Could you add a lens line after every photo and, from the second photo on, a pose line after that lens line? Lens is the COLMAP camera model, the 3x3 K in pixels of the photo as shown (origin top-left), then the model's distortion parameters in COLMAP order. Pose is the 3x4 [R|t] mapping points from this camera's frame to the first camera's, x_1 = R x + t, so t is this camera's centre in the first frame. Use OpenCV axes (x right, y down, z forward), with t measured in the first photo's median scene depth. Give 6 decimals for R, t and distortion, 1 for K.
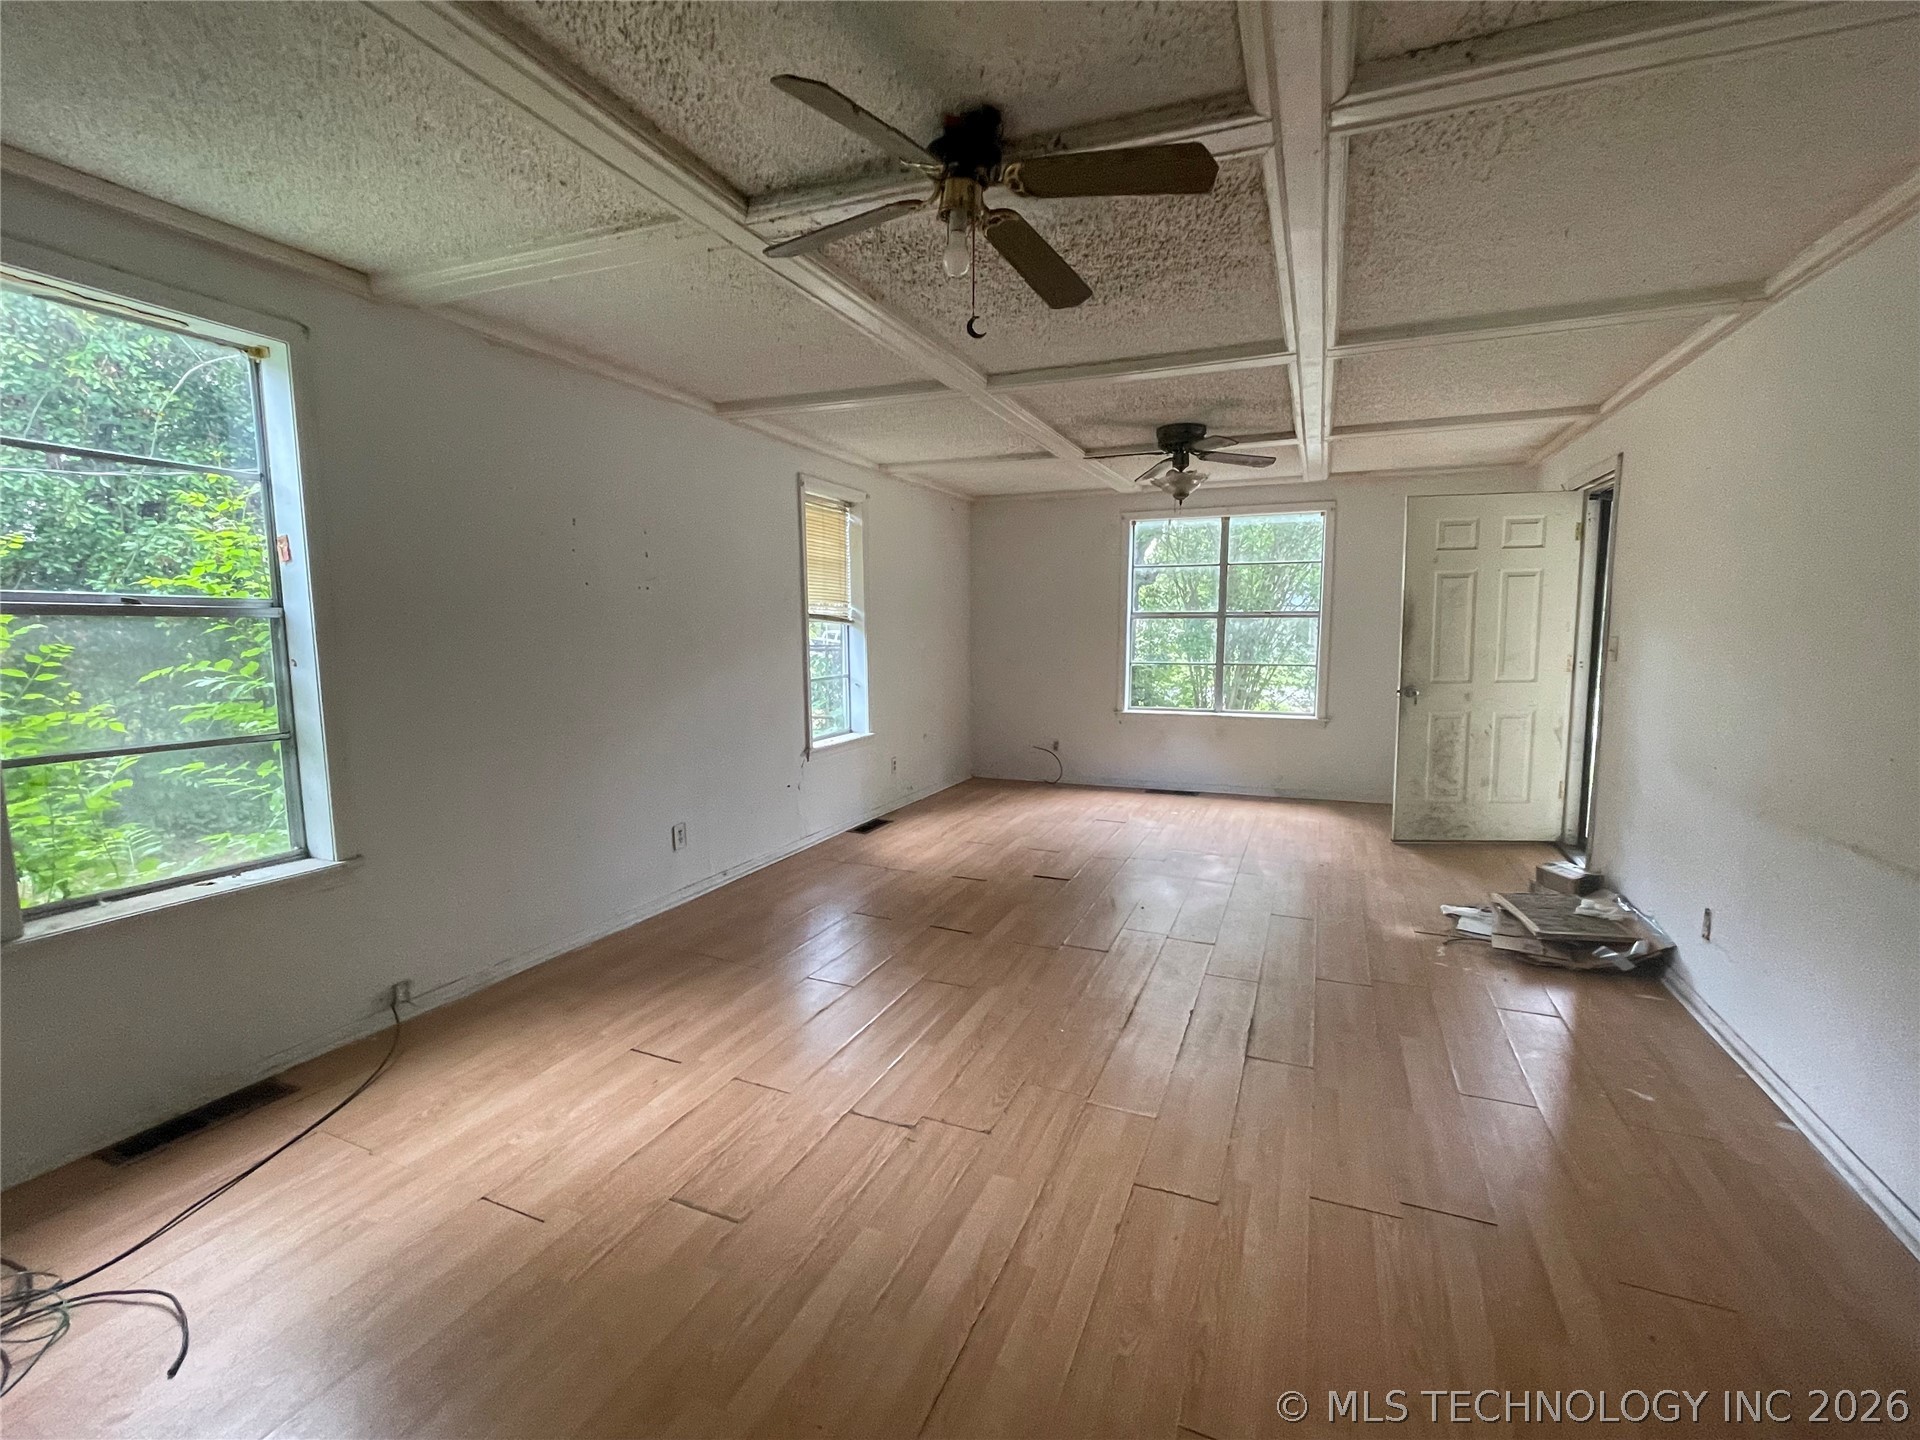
lens RADIAL K [[856.1, 0, 965.3], [0, 856.1, 713.5], [0, 0, 1]] dist [0.020820, 0.000167]
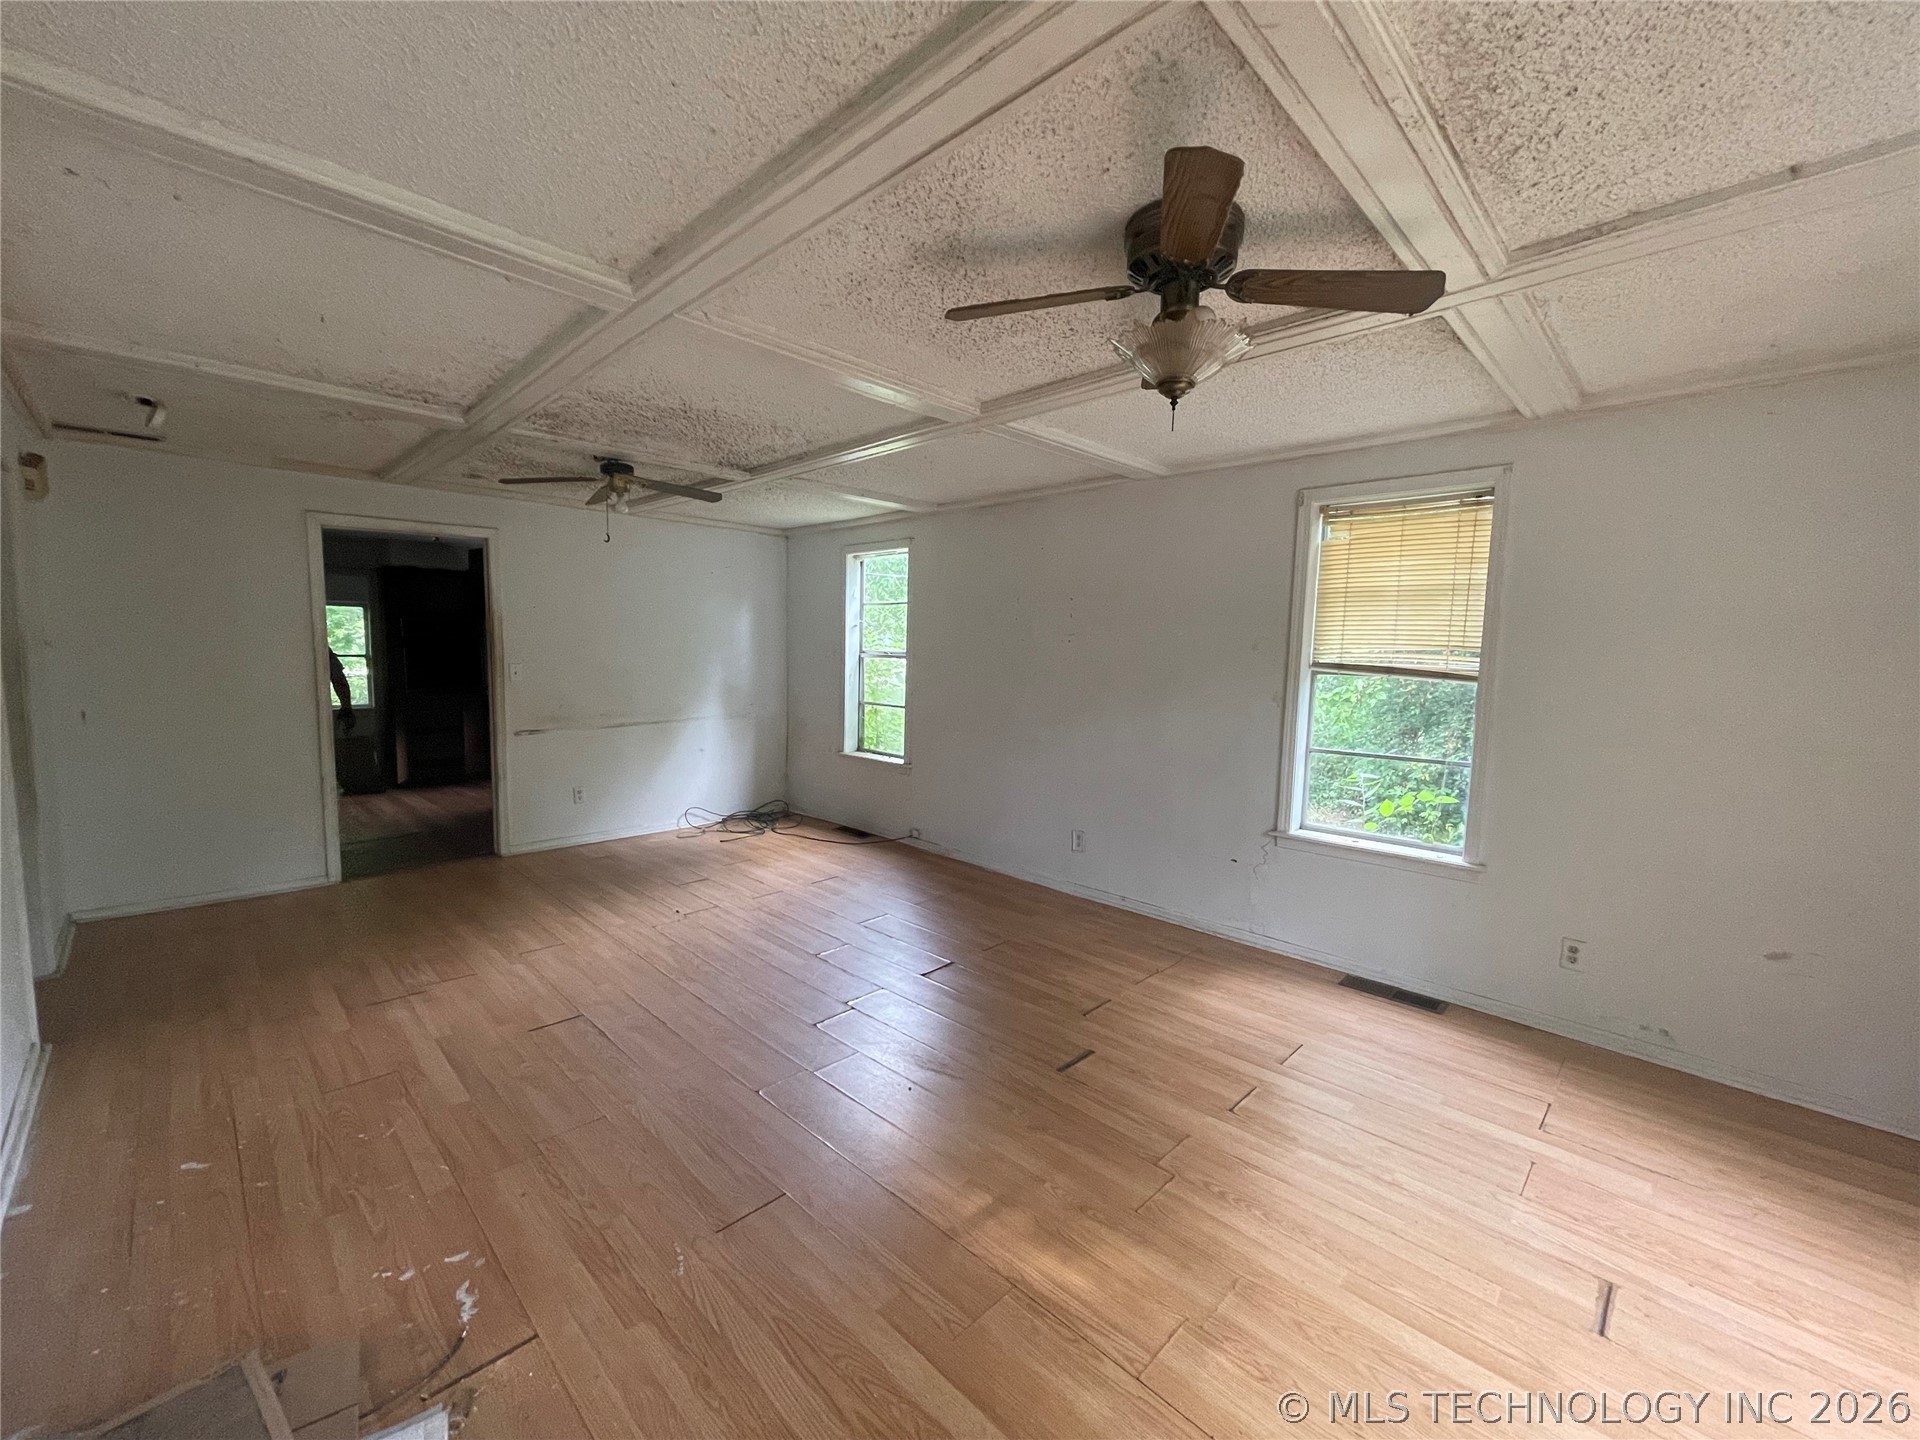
lens RADIAL K [[776.4, 0, 953.9], [0, 776.4, 722.5], [0, 0, 1]] dist [0.004019, -0.000060]
pose [[-0.373442, 0.074416, -0.924664, 1.317336], [-0.123520, 0.983913, 0.129070, -0.255334], [0.919393, 0.162414, -0.358243, 2.130621]]
